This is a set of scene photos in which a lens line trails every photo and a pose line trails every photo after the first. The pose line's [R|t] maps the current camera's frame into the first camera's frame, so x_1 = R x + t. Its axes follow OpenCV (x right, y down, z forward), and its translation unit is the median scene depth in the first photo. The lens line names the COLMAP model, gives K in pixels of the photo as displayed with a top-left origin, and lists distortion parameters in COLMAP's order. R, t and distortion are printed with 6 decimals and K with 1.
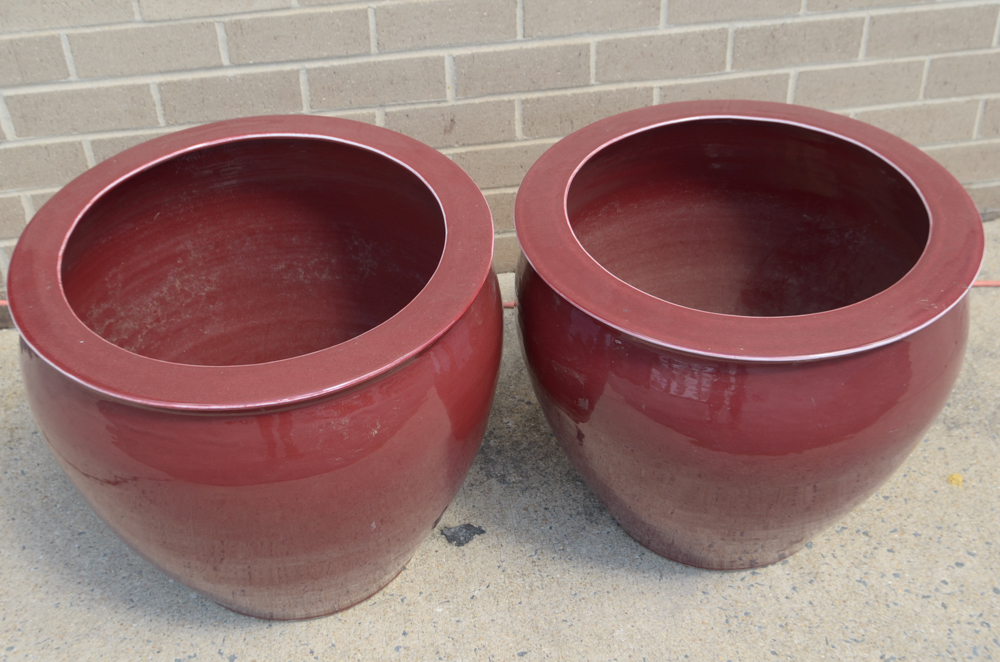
lens RADIAL K [[1371.2, 0, 500.0], [0, 1371.2, 331.0], [0, 0, 1]] dist [-0.018671, 0.119115]
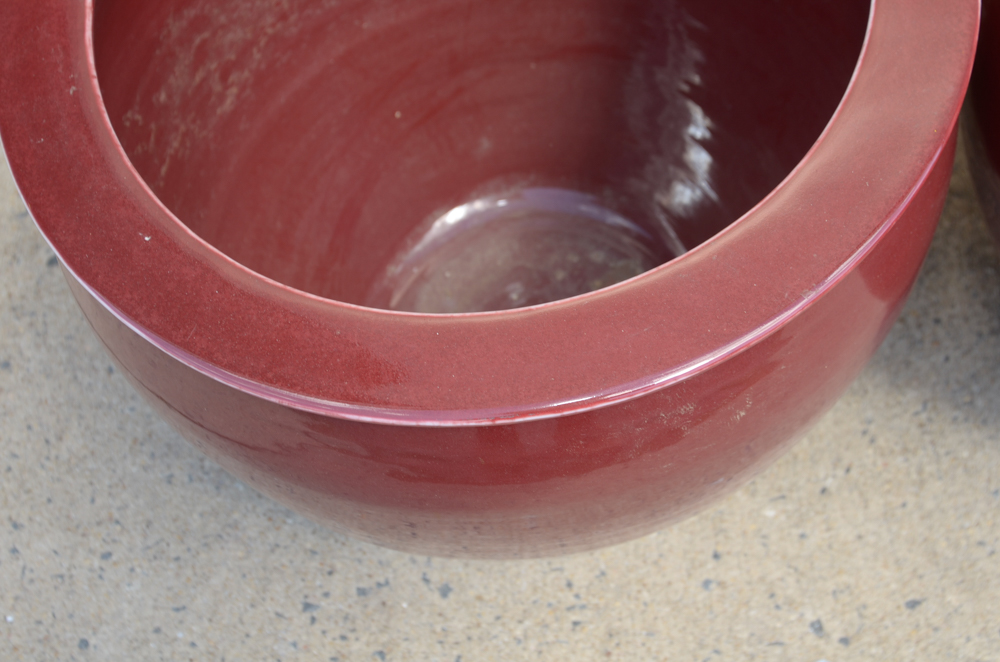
lens RADIAL K [[1431.5, 0, 500.0], [0, 1431.5, 331.0], [0, 0, 1]] dist [0.018885, -0.005443]
pose [[0.995280, 0.017508, -0.095455, -0.105900], [0.022489, 0.915208, 0.402354, -0.135861], [0.094405, -0.402601, 0.910494, 0.433550]]
